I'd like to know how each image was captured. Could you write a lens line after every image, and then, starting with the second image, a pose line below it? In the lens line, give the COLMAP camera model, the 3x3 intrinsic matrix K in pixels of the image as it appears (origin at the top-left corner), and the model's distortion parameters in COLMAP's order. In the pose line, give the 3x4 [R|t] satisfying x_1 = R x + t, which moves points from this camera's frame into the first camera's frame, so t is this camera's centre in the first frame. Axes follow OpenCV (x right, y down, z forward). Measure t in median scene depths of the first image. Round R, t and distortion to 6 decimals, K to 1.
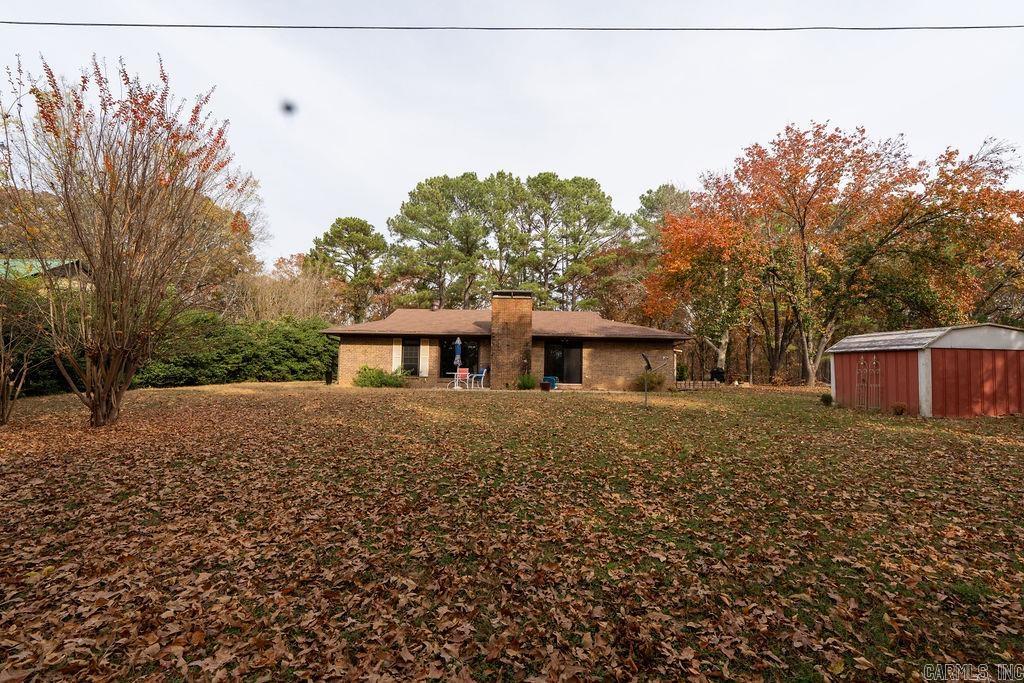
lens RADIAL K [[457.8, 0, 497.1], [0, 457.8, 332.2], [0, 0, 1]] dist [-0.001825, -0.000534]
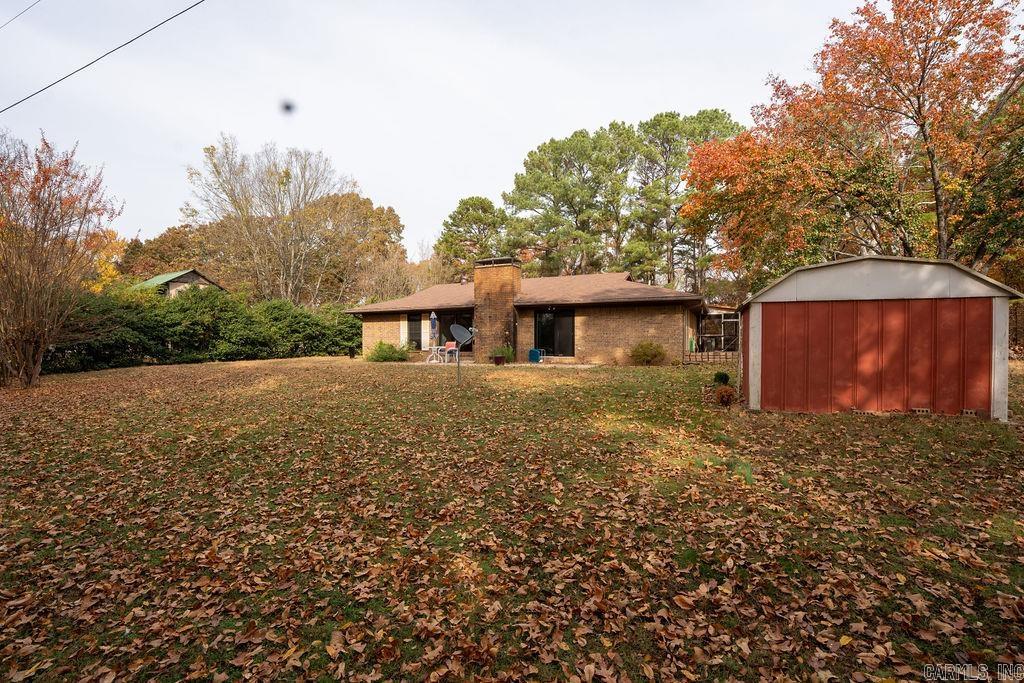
lens RADIAL K [[457.8, 0, 510.1], [0, 457.8, 340.2], [0, 0, 1]] dist [-0.001825, -0.000534]
pose [[0.923792, -0.020873, -0.382326, 0.409915], [0.051970, 0.996108, 0.071189, 0.011025], [0.379353, -0.085633, 0.921281, 0.129281]]
